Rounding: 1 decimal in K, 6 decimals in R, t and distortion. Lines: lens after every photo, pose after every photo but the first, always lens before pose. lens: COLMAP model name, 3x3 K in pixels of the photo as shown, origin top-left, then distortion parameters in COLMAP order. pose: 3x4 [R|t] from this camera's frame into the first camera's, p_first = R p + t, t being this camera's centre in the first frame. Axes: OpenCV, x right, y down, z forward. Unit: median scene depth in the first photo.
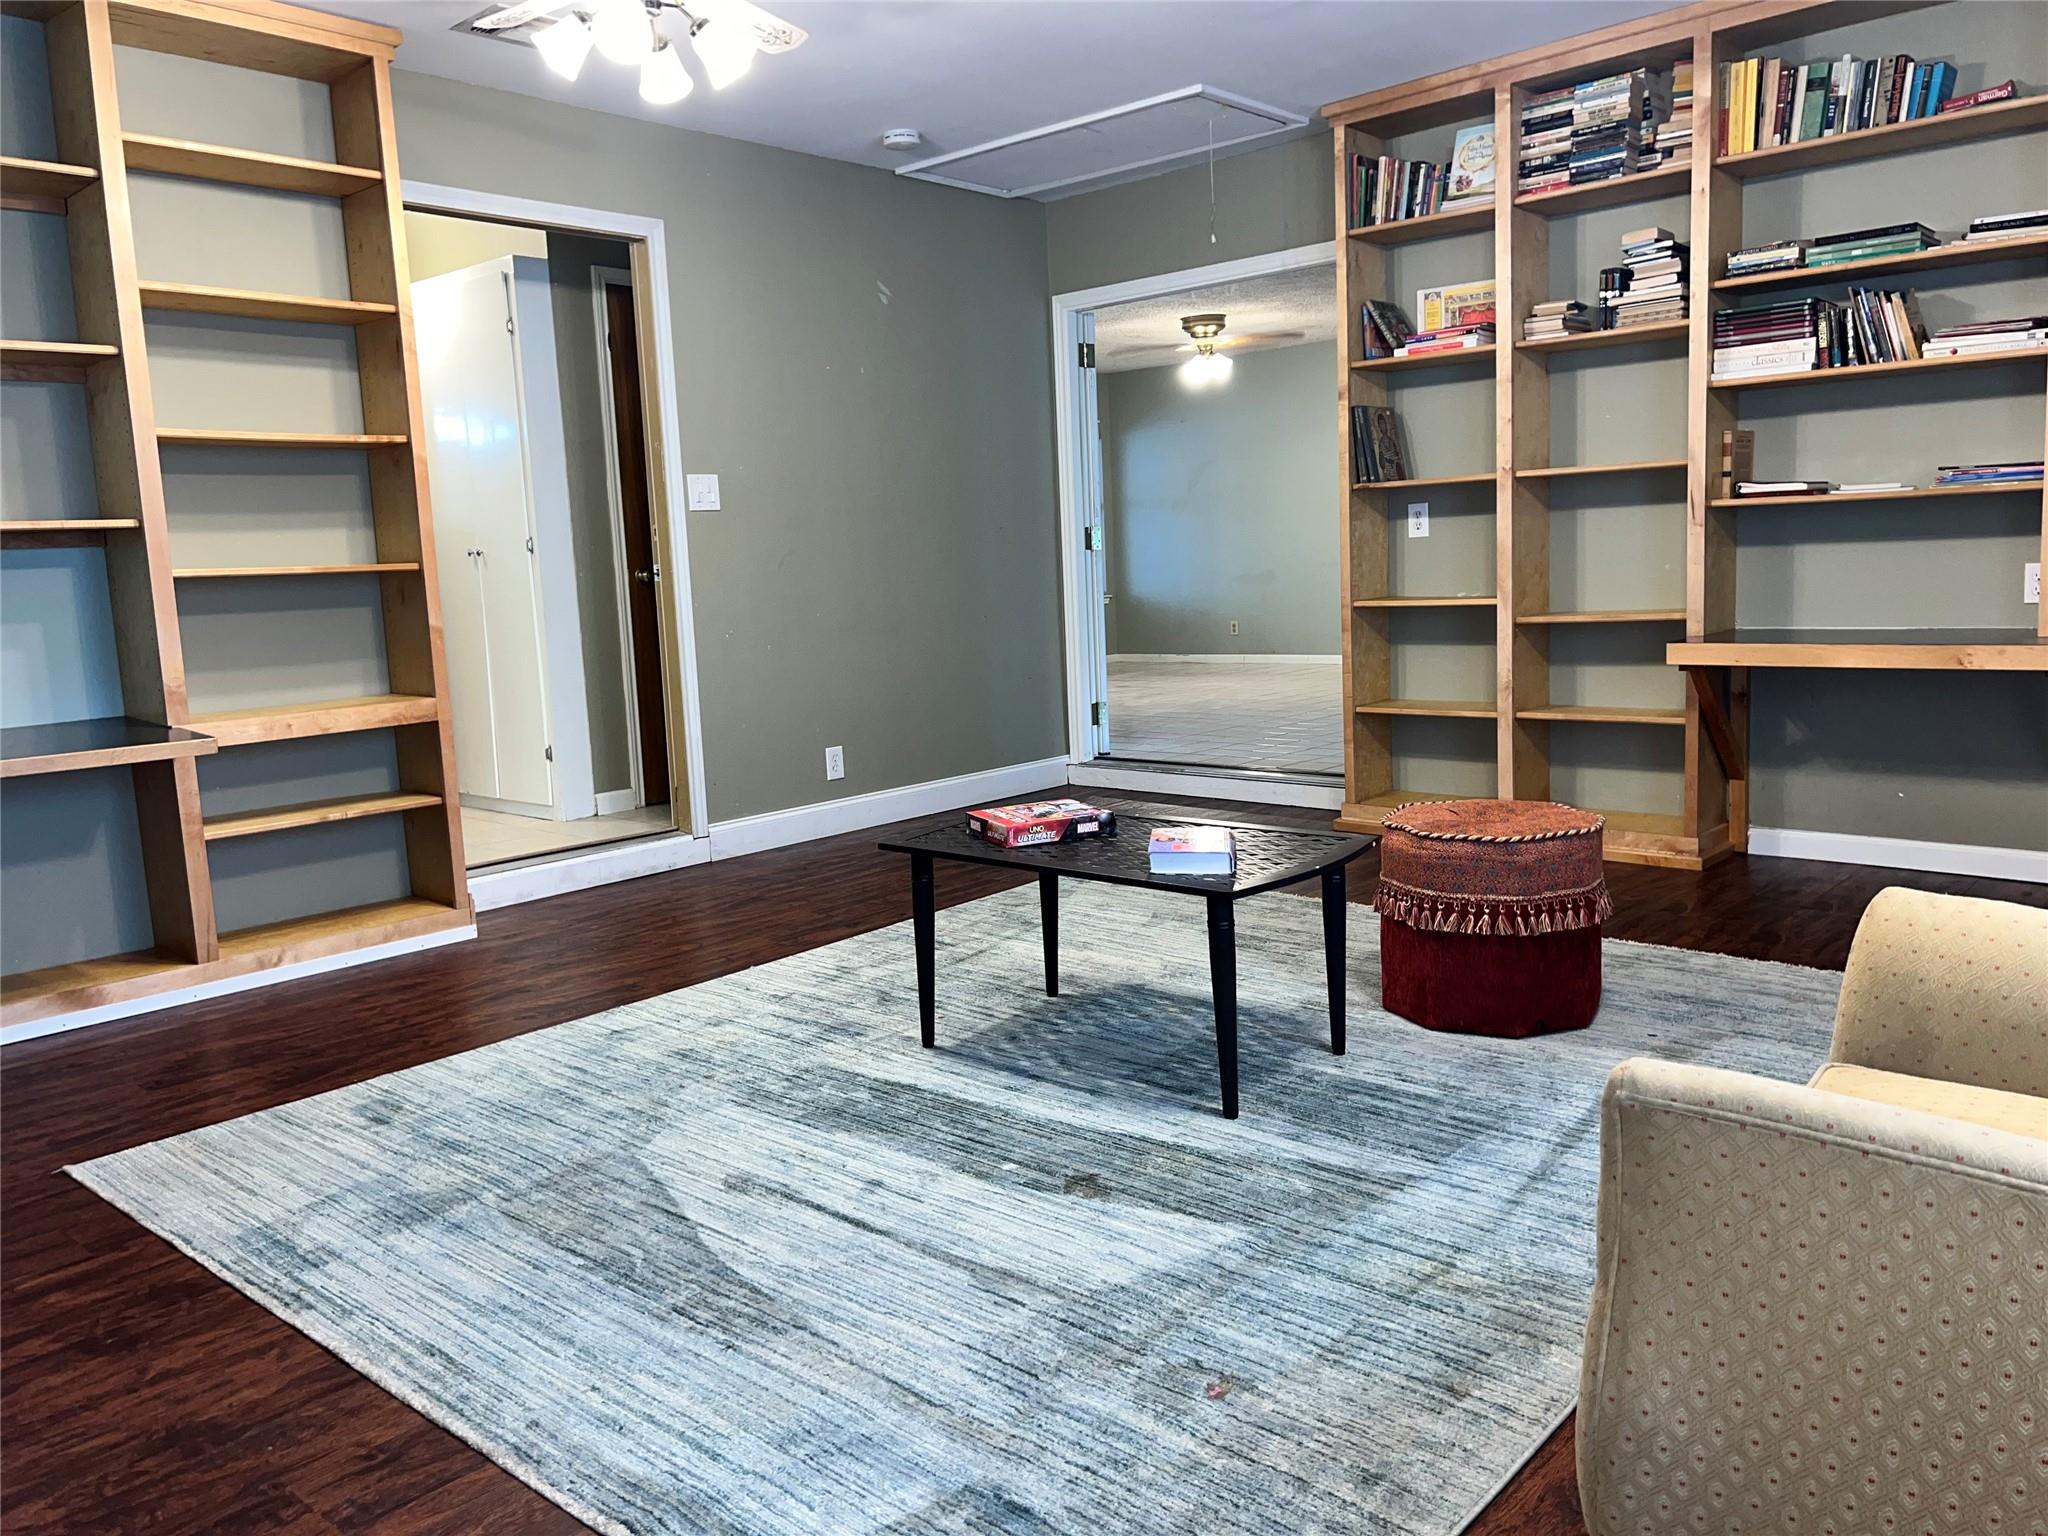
lens RADIAL K [[1533.6, 0, 1029.5], [0, 1533.6, 755.3], [0, 0, 1]] dist [0.077088, -0.054316]
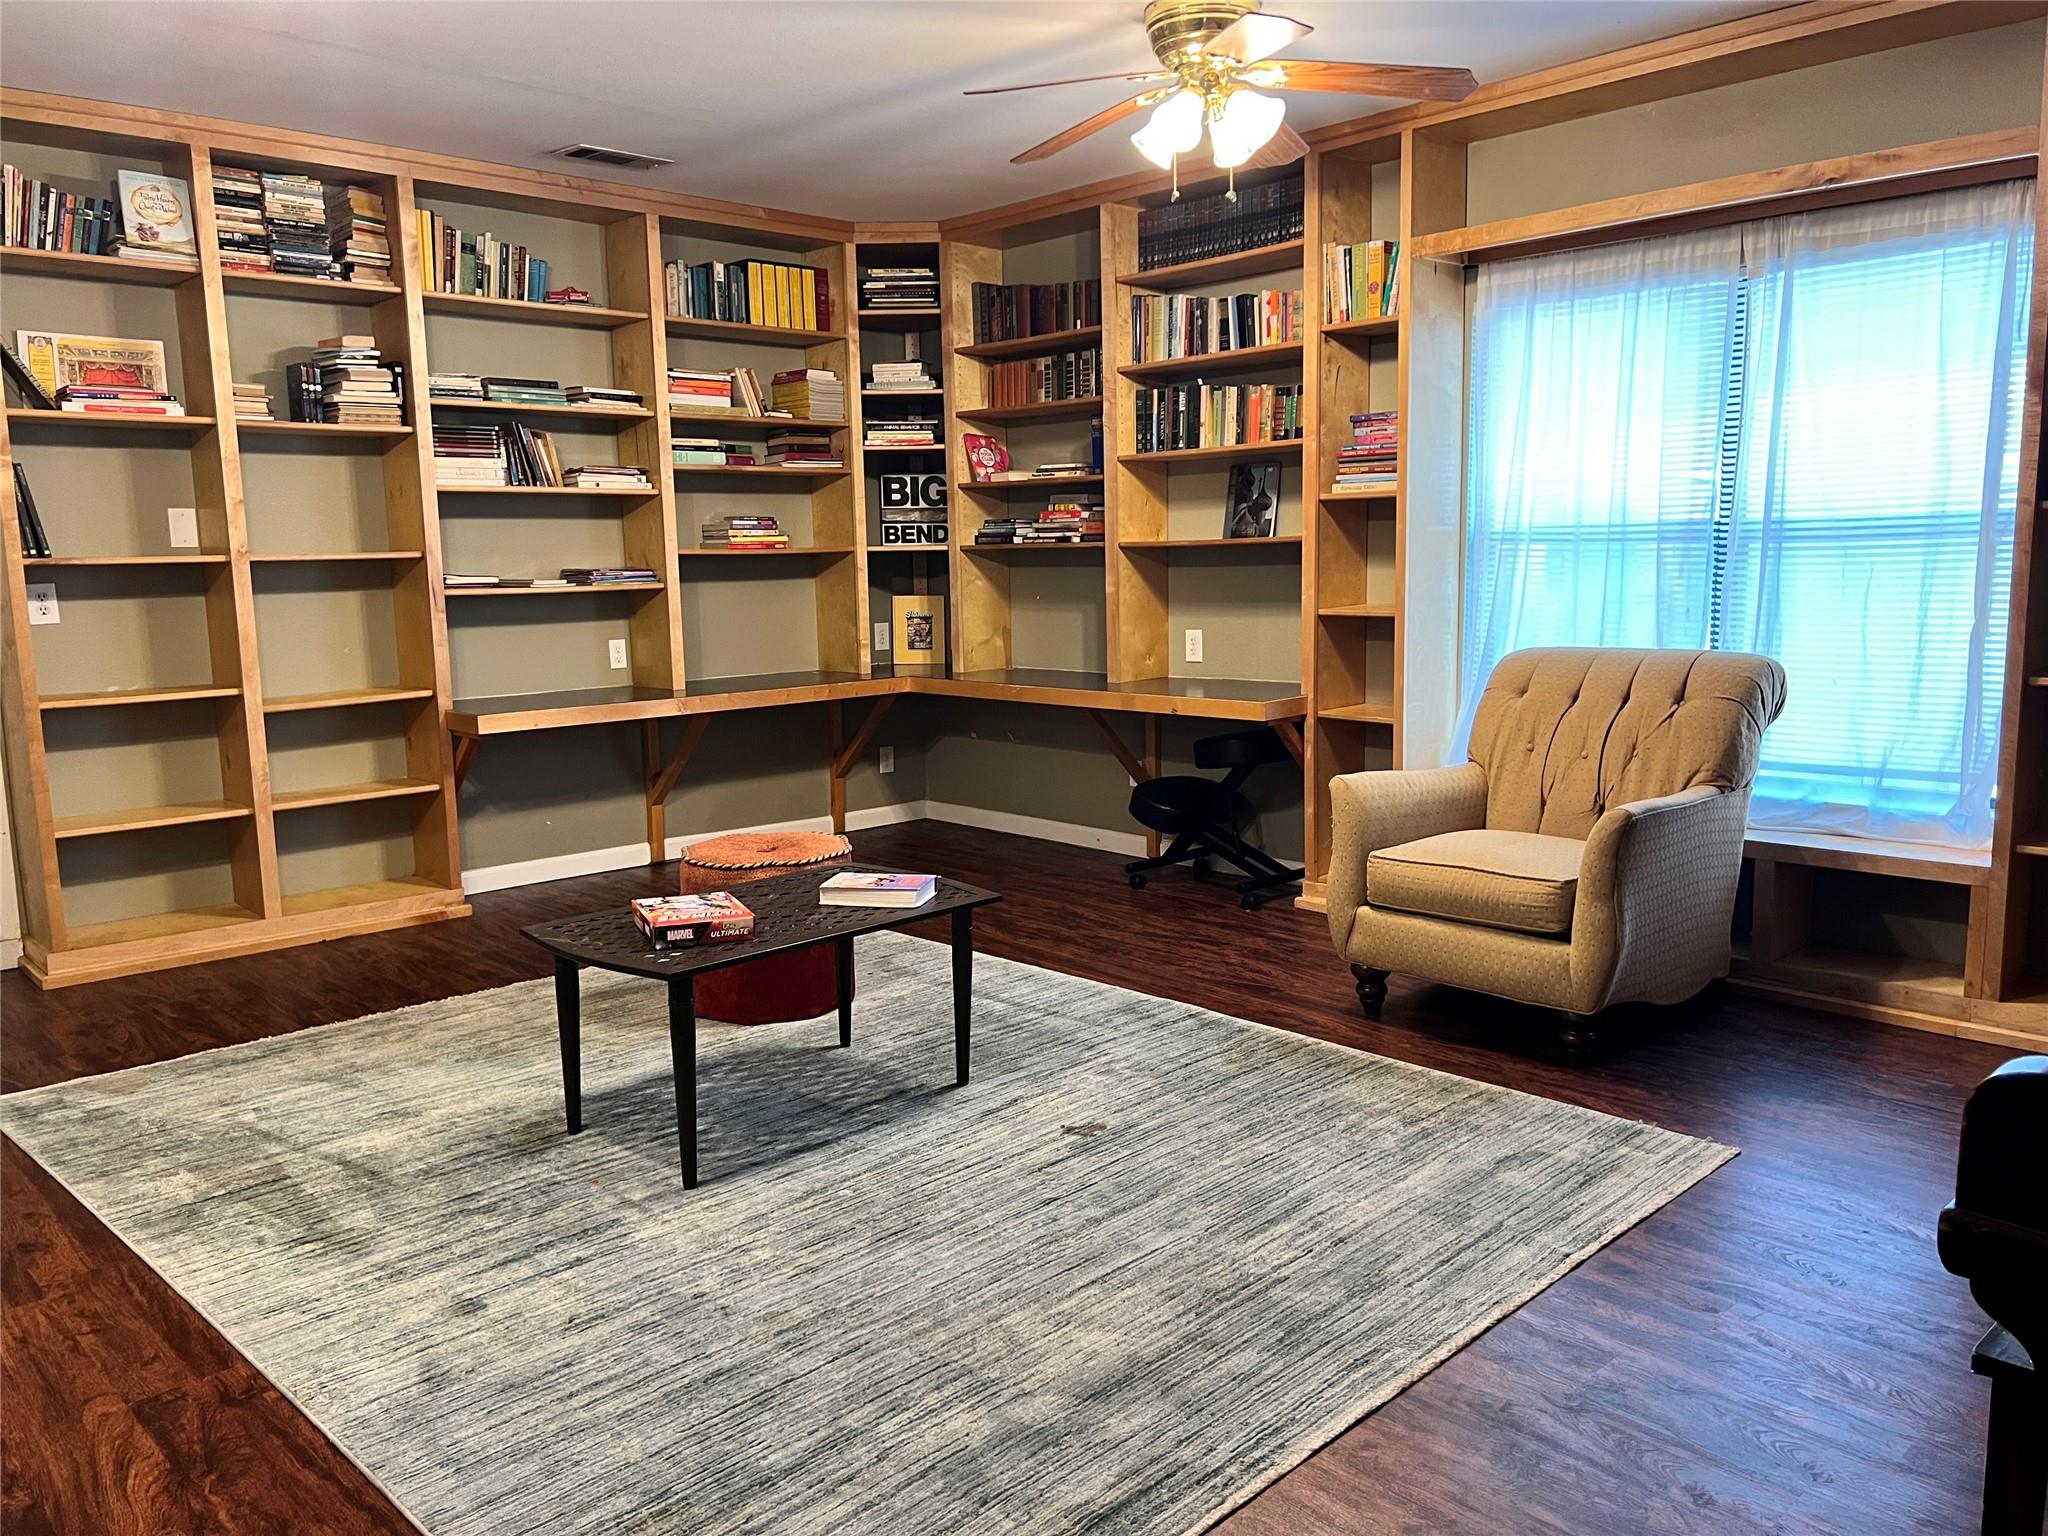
lens RADIAL K [[1533.6, 0, 1029.2], [0, 1533.6, 779.1], [0, 0, 1]] dist [0.077088, -0.054316]
pose [[0.088447, -0.112012, 0.989763, -0.659403], [0.150603, 0.983738, 0.097872, -0.075196], [-0.984630, 0.140405, 0.103878, 0.484960]]
